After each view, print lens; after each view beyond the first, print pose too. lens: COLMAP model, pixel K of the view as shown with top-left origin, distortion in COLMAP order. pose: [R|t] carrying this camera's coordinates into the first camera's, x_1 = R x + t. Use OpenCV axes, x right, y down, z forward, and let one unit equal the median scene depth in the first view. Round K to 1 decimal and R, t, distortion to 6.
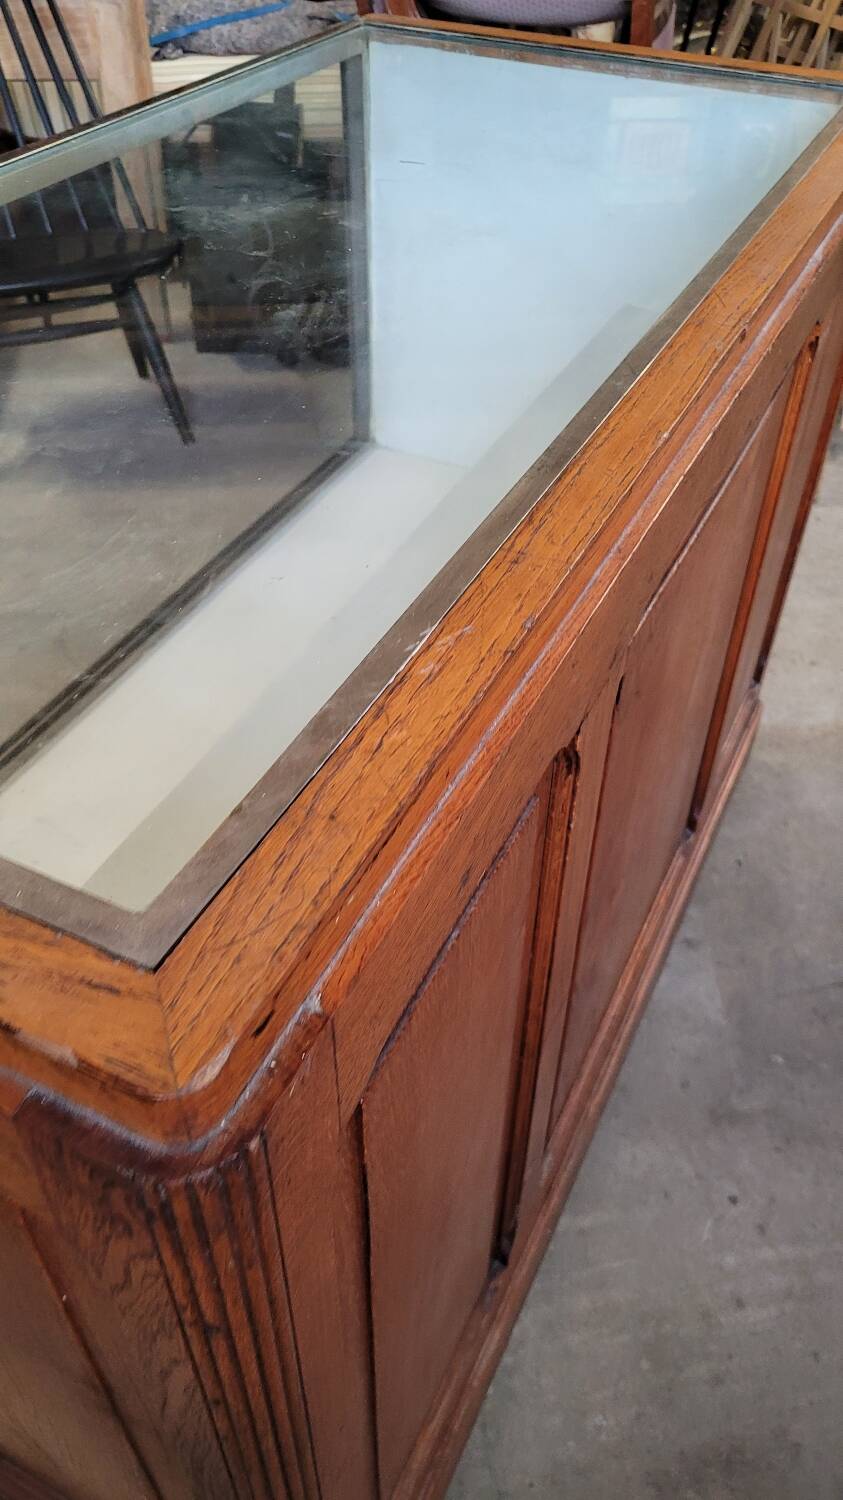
lens RADIAL K [[1134.8, 0, 429.9], [0, 1134.8, 744.3], [0, 0, 1]] dist [0.012421, -0.000207]
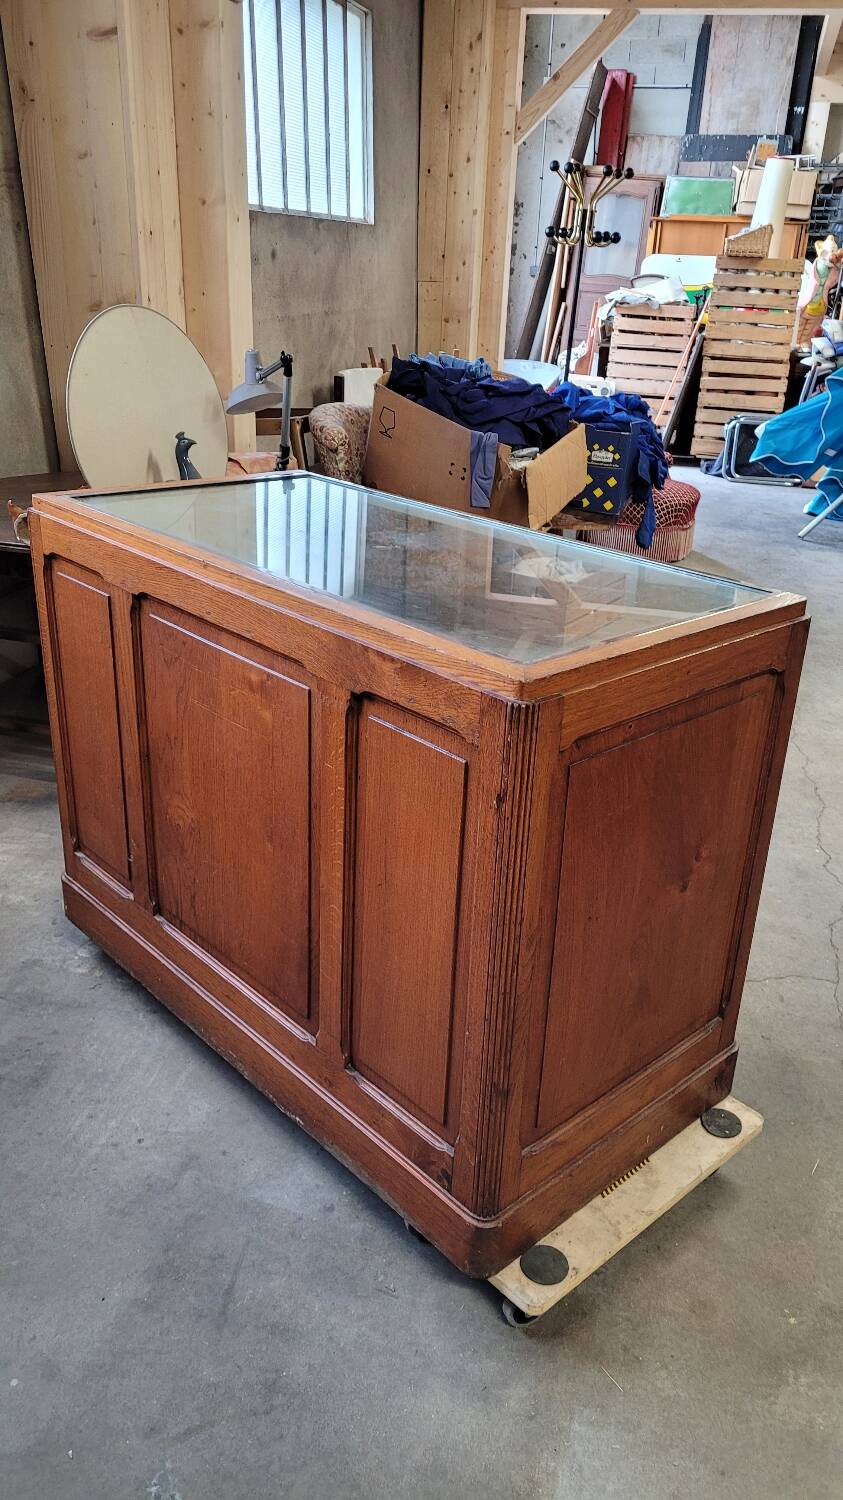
lens RADIAL K [[1120.0, 0, 445.9], [0, 1120.0, 763.4], [0, 0, 1]] dist [0.049944, -0.031521]
pose [[-0.352478, 0.347948, -0.868730, 1.435263], [-0.666485, 0.558320, 0.494040, -1.018630], [0.656930, 0.753134, 0.035106, 0.962936]]
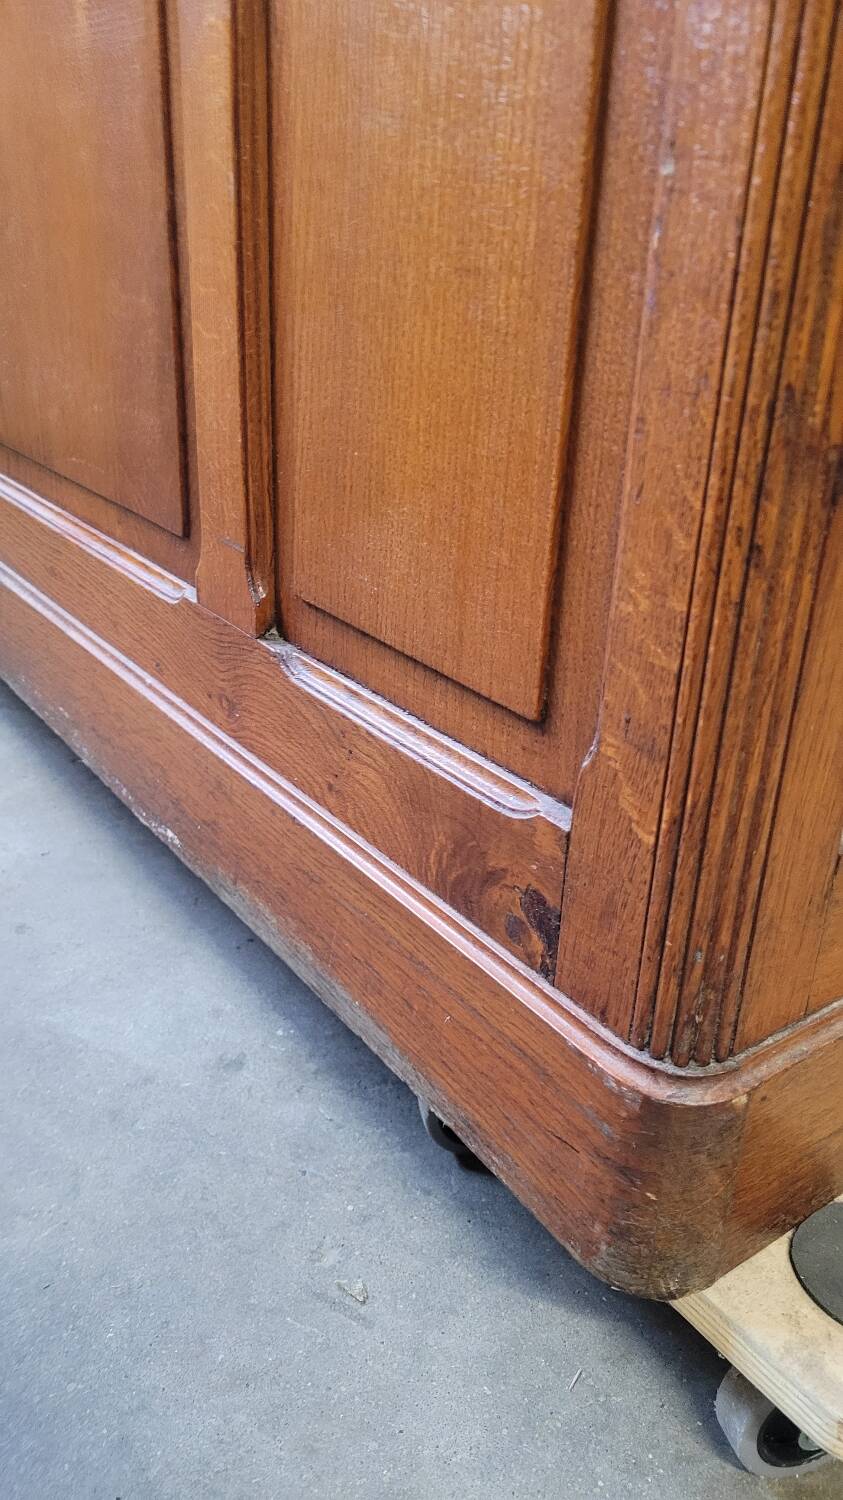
lens RADIAL K [[1126.6, 0, 443.2], [0, 1126.6, 749.6], [0, 0, 1]] dist [0.057097, -0.041278]
pose [[-0.464807, 0.332667, -0.820541, 0.710216], [-0.632038, 0.524342, 0.570608, -0.269552], [0.620066, 0.783836, -0.033460, 1.347158]]
